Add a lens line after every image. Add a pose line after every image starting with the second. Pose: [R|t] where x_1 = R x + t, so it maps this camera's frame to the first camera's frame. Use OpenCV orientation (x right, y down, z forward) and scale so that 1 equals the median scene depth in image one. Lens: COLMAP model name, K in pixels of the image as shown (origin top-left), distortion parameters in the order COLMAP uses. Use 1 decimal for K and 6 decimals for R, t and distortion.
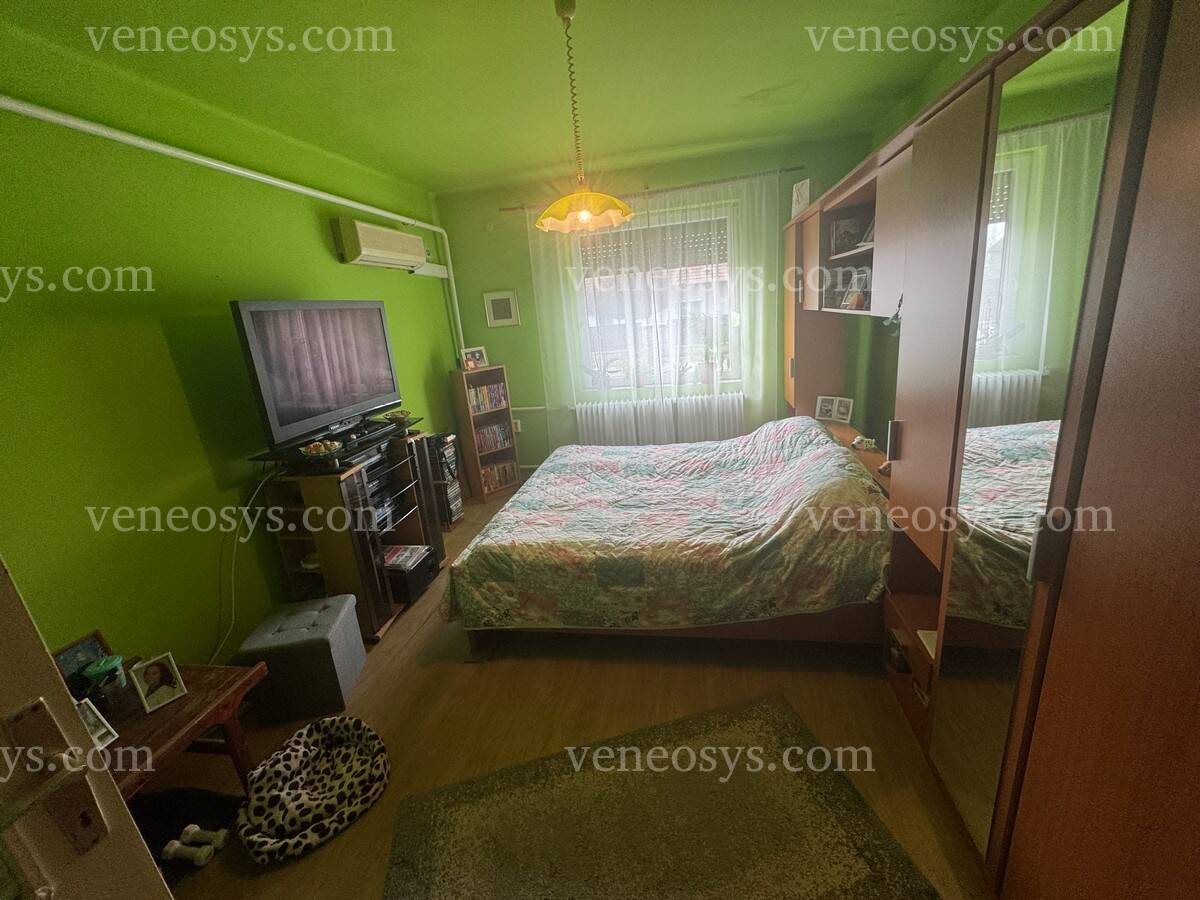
lens RADIAL K [[479.4, 0, 600.0], [0, 479.4, 450.0], [0, 0, 1]] dist [-0.003991, 0.000159]
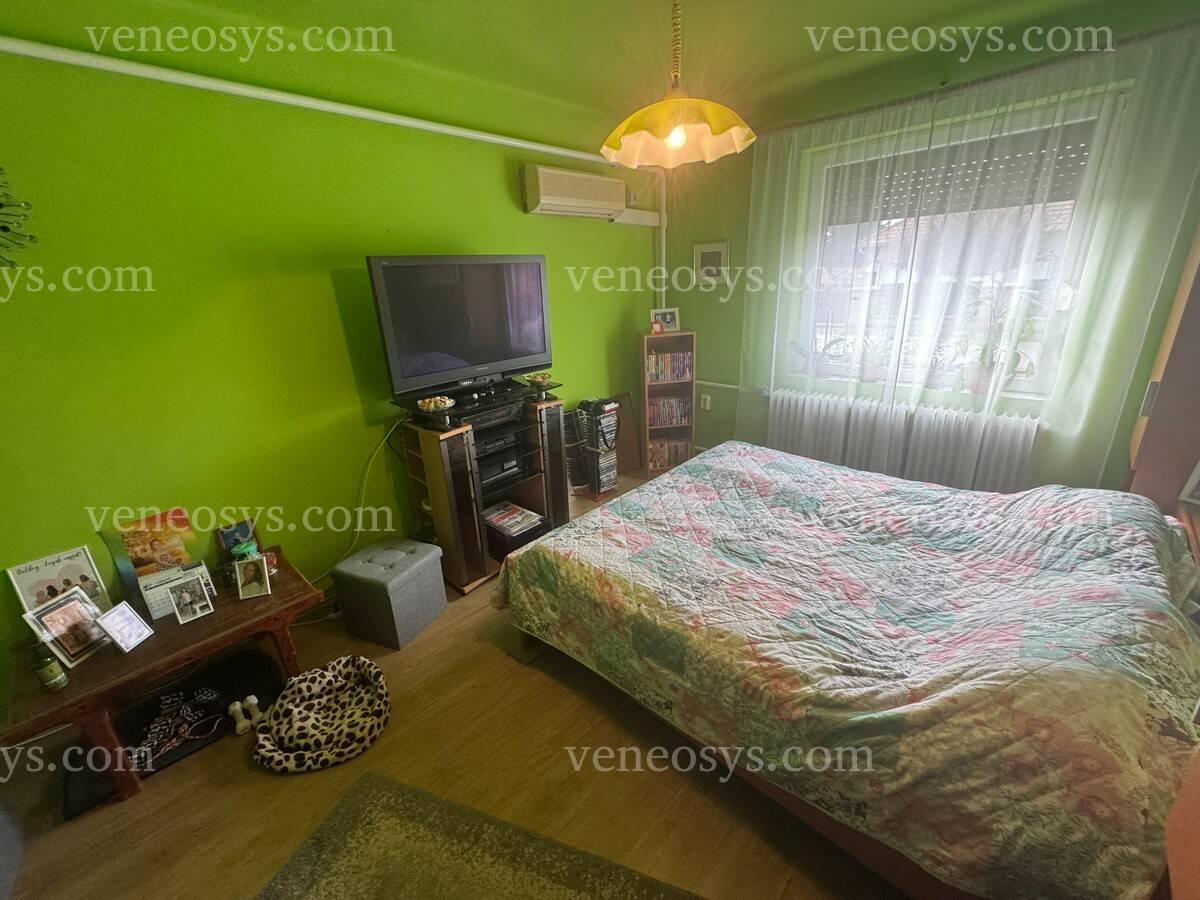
lens RADIAL K [[479.4, 0, 600.0], [0, 479.4, 450.0], [0, 0, 1]] dist [-0.003991, 0.000159]
pose [[0.831298, 0.234062, -0.504142, 0.222519], [-0.180807, 0.971556, 0.152933, -0.112884], [0.525598, -0.035980, 0.849972, 0.268259]]
